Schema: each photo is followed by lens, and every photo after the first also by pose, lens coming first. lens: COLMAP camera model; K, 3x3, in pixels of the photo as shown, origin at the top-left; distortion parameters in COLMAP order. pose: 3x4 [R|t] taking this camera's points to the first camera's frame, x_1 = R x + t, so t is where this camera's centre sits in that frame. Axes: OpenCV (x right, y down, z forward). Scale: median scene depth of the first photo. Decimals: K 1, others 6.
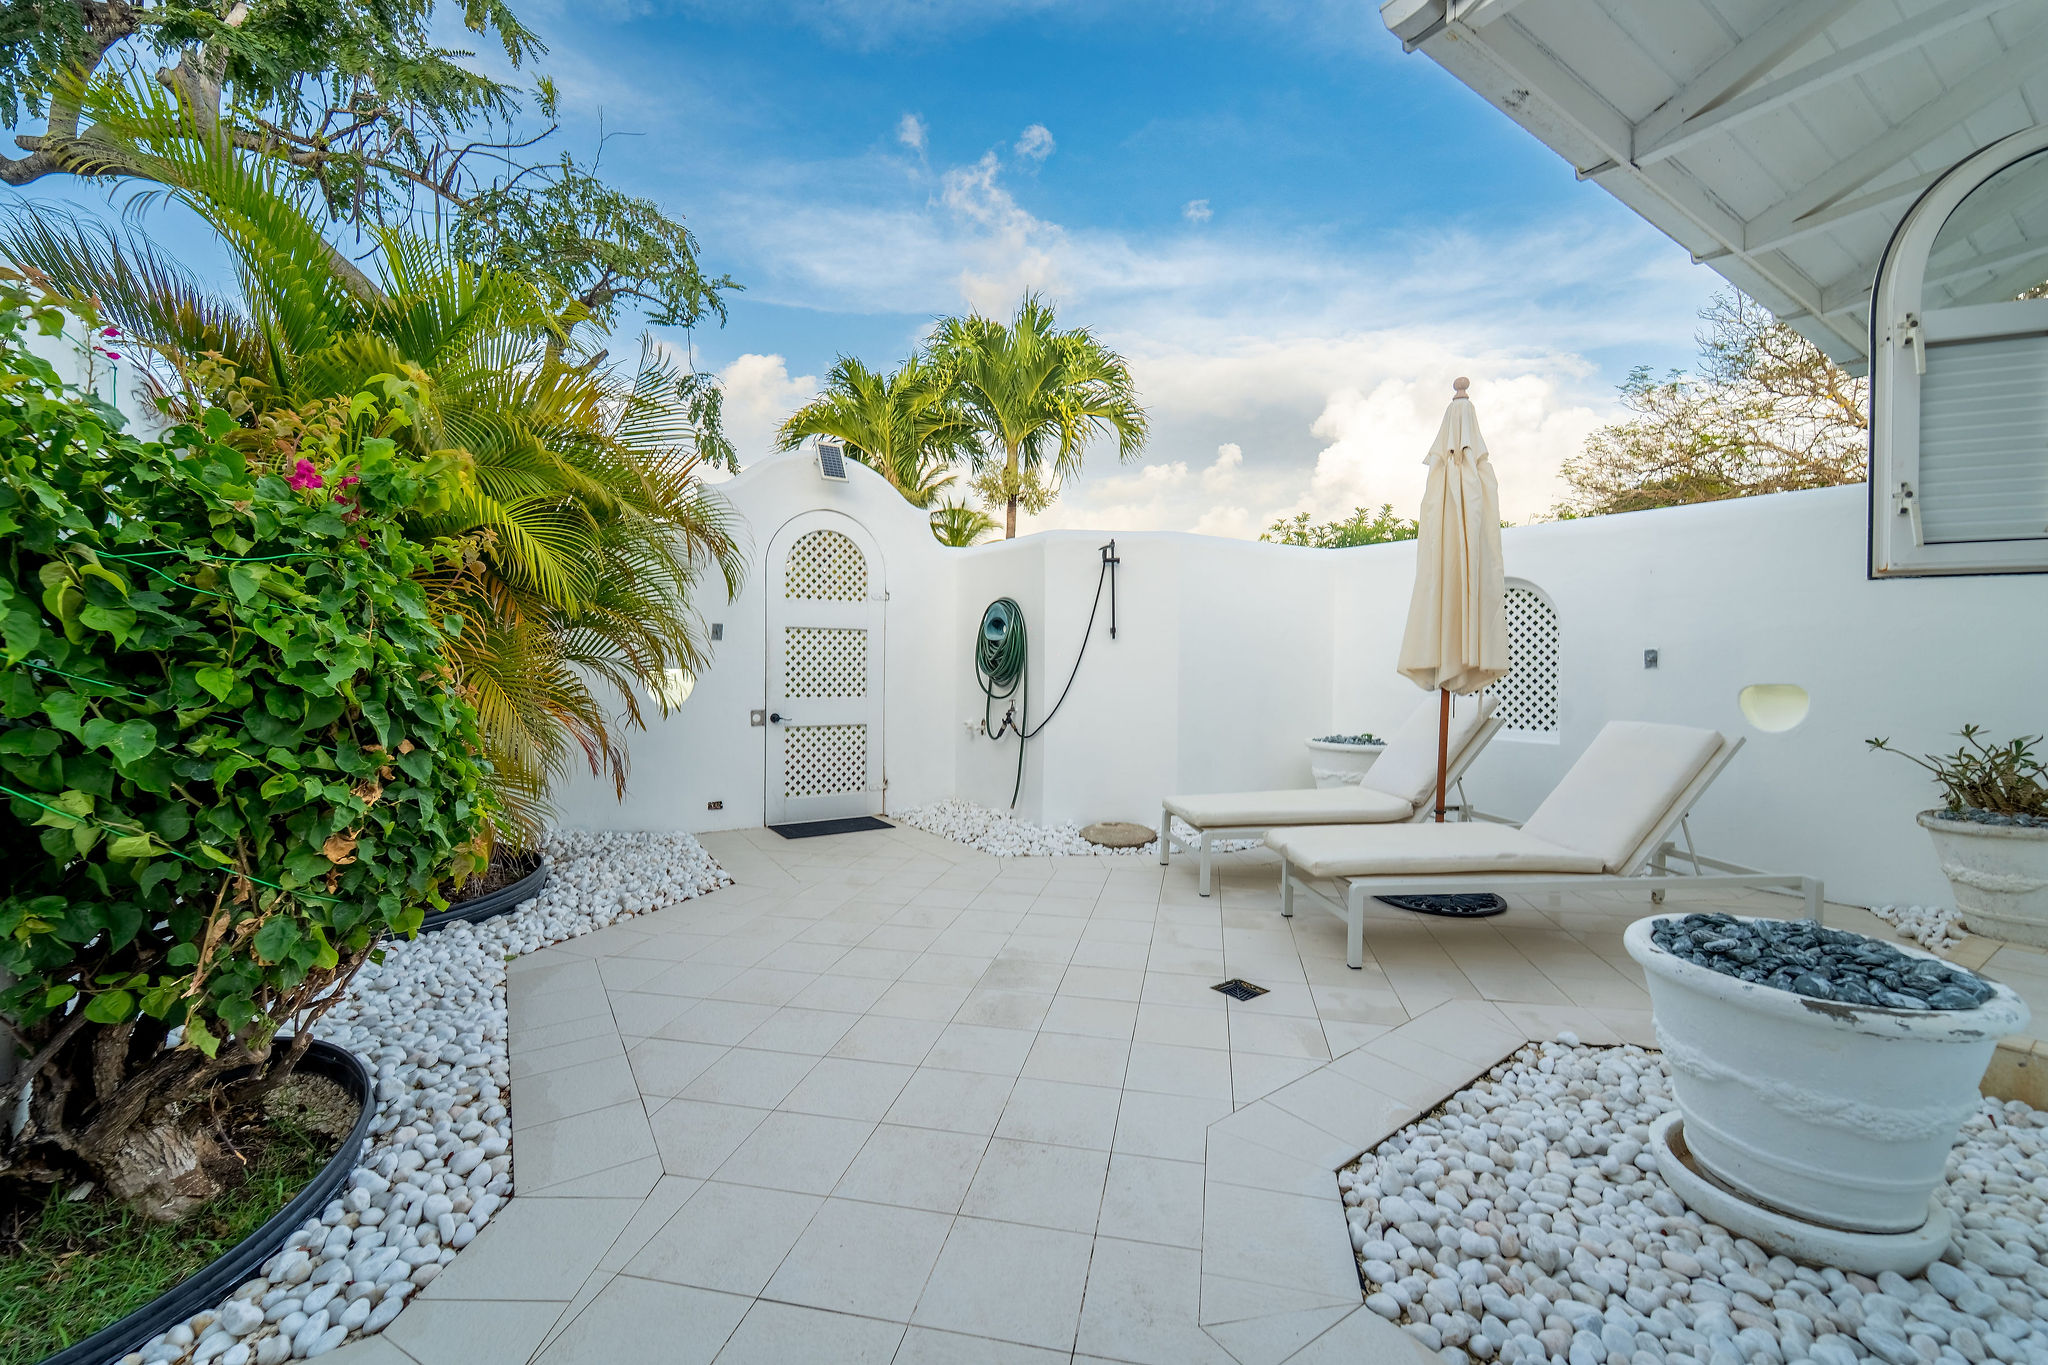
lens RADIAL K [[838.1, 0, 1024.2], [0, 838.1, 683.6], [0, 0, 1]] dist [0.000935, -0.000172]
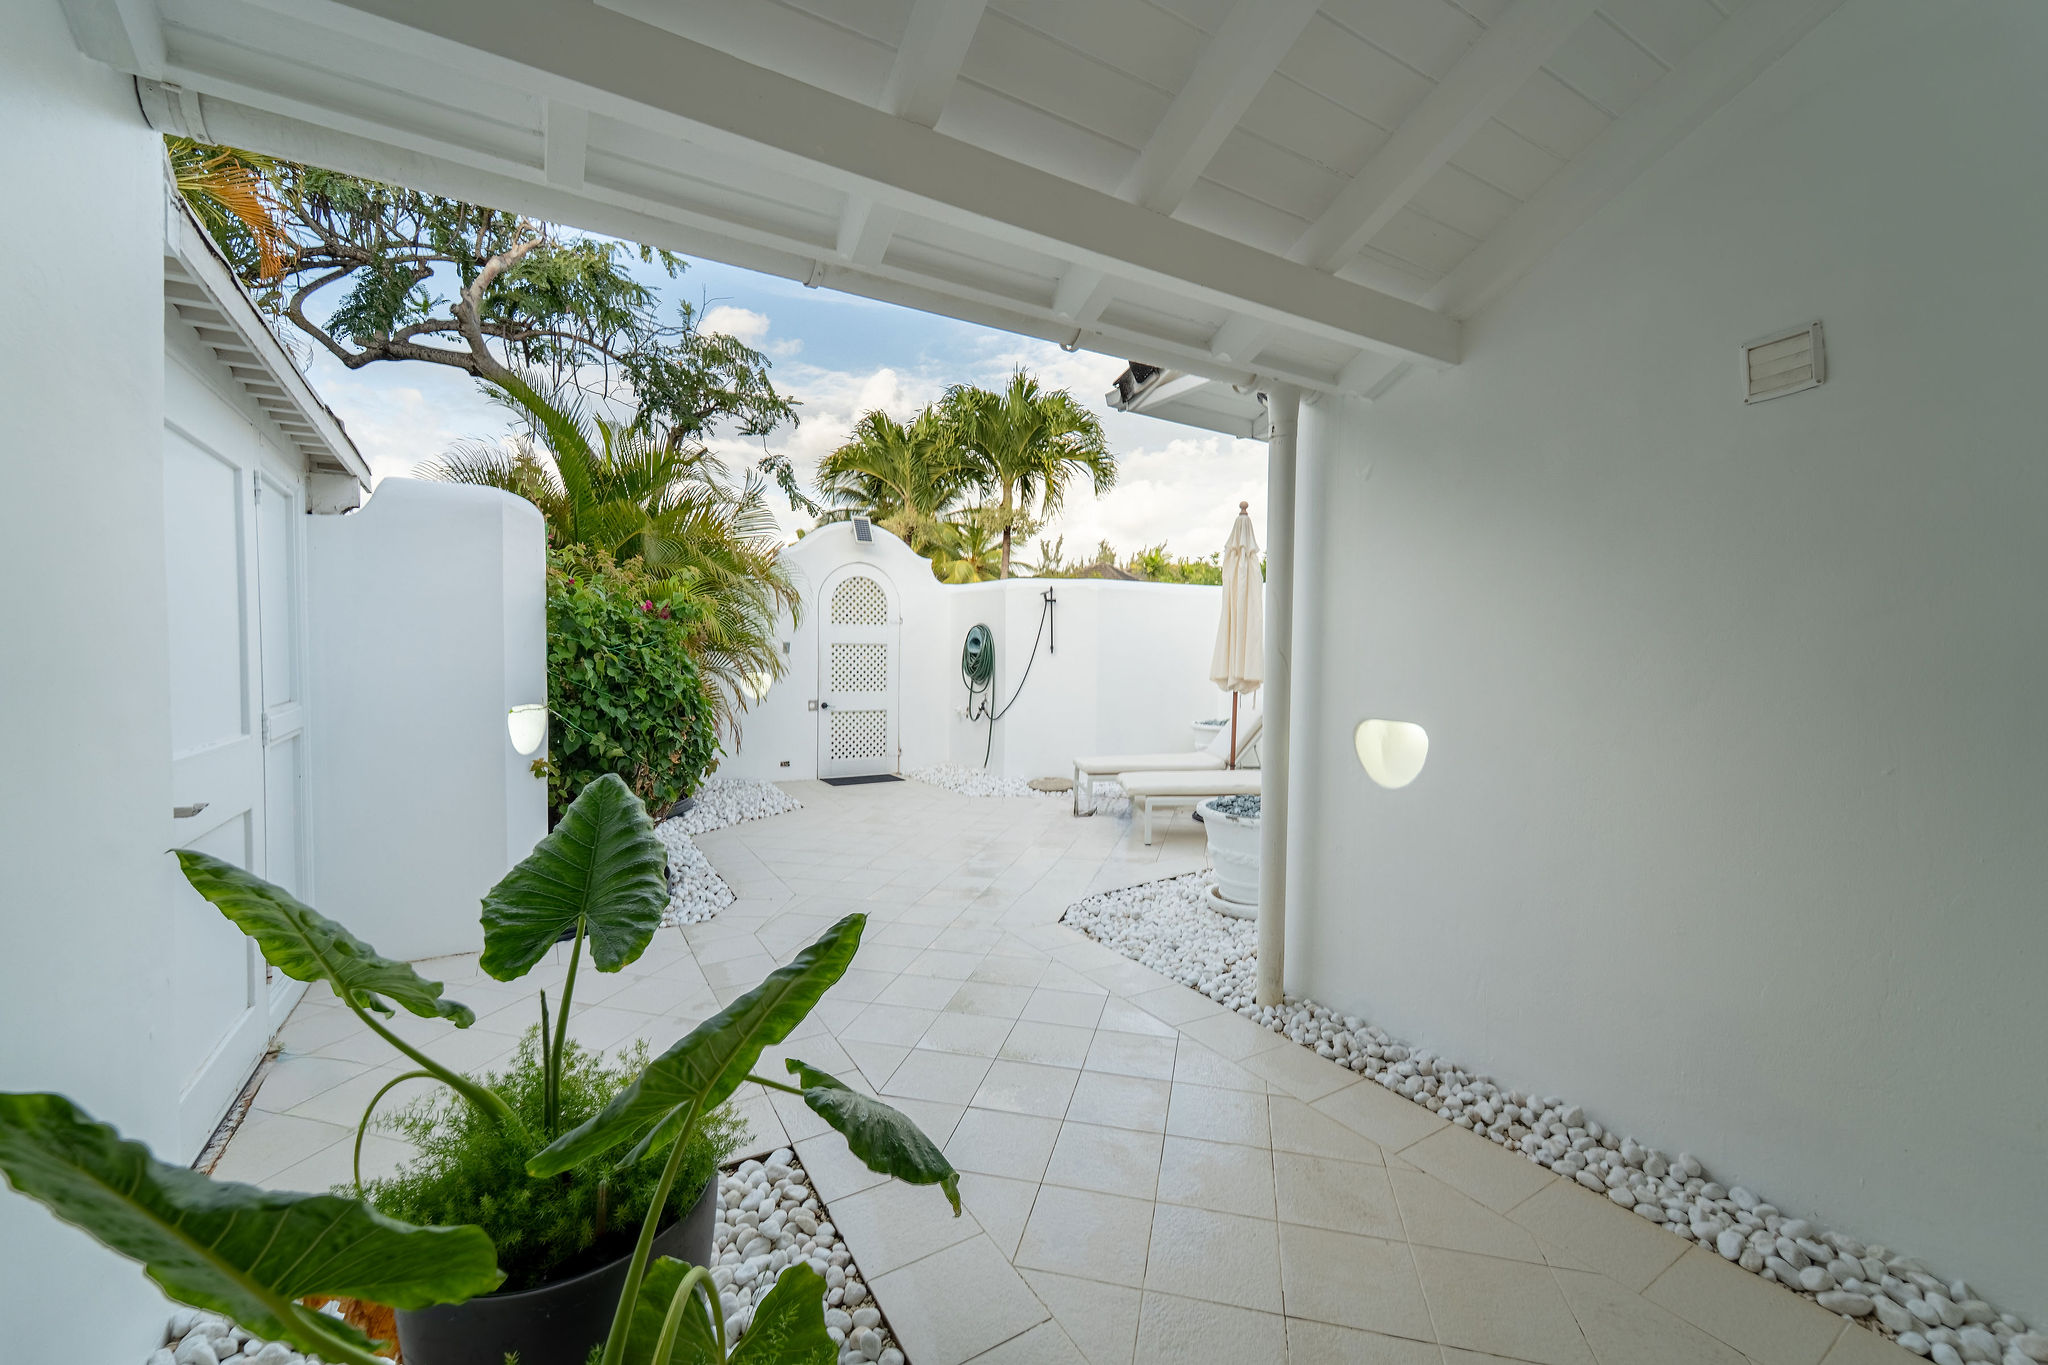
lens RADIAL K [[838.1, 0, 1026.1], [0, 838.1, 680.9], [0, 0, 1]] dist [0.000935, -0.000172]
pose [[0.999529, 0.004385, -0.030362, 0.100887], [-0.004012, 0.999916, 0.012336, -0.021951], [0.030414, -0.012209, 0.999463, -0.456285]]
